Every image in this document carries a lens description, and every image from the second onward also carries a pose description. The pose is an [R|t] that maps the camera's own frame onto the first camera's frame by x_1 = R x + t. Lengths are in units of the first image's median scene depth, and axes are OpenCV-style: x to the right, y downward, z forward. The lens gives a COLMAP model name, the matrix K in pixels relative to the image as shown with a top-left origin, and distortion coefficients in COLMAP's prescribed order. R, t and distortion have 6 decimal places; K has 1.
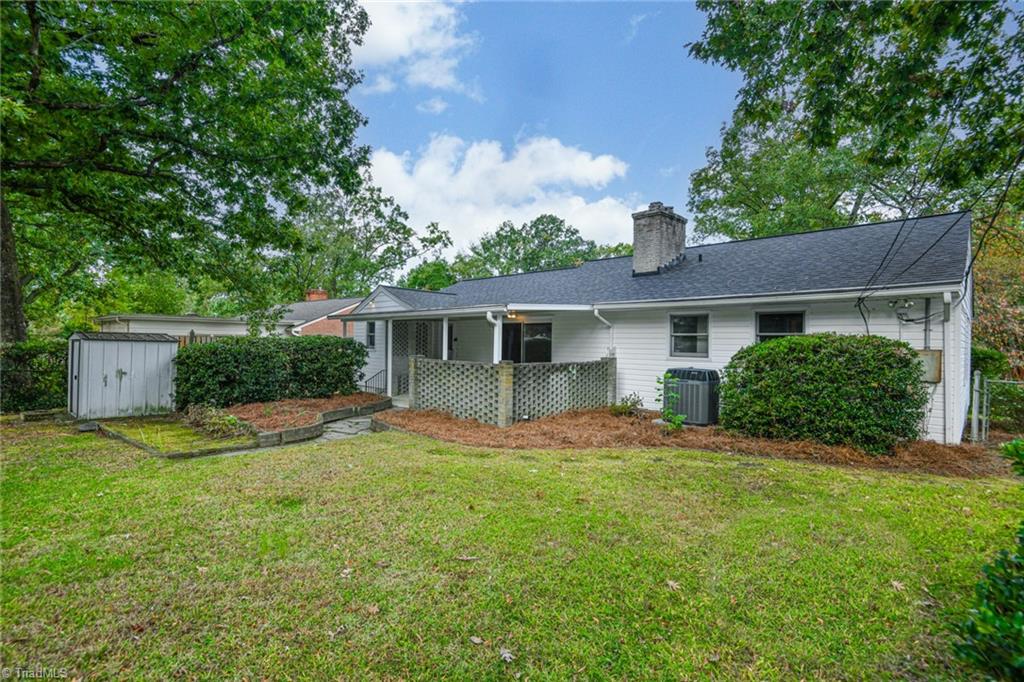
lens RADIAL K [[486.4, 0, 510.2], [0, 486.4, 341.1], [0, 0, 1]] dist [-0.003203, -0.001606]
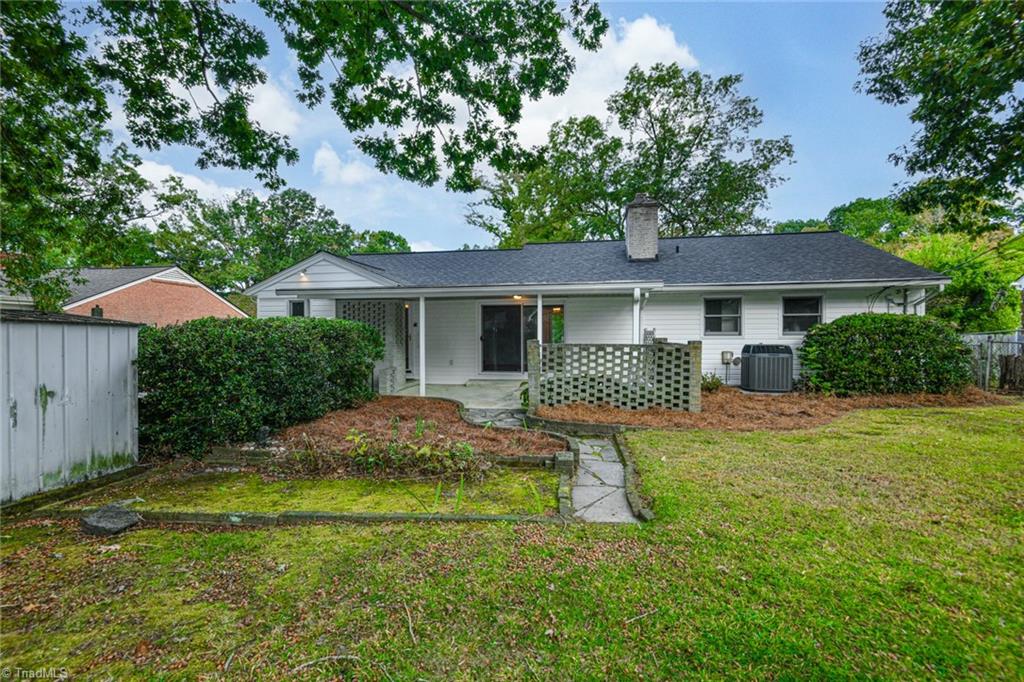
lens RADIAL K [[464.2, 0, 511.5], [0, 464.2, 338.5], [0, 0, 1]] dist [0.015161, -0.001145]
pose [[0.827680, -0.023138, 0.560723, -0.638622], [0.011529, 0.999640, 0.024231, 0.007994], [-0.561082, -0.013590, 0.827649, 0.366346]]
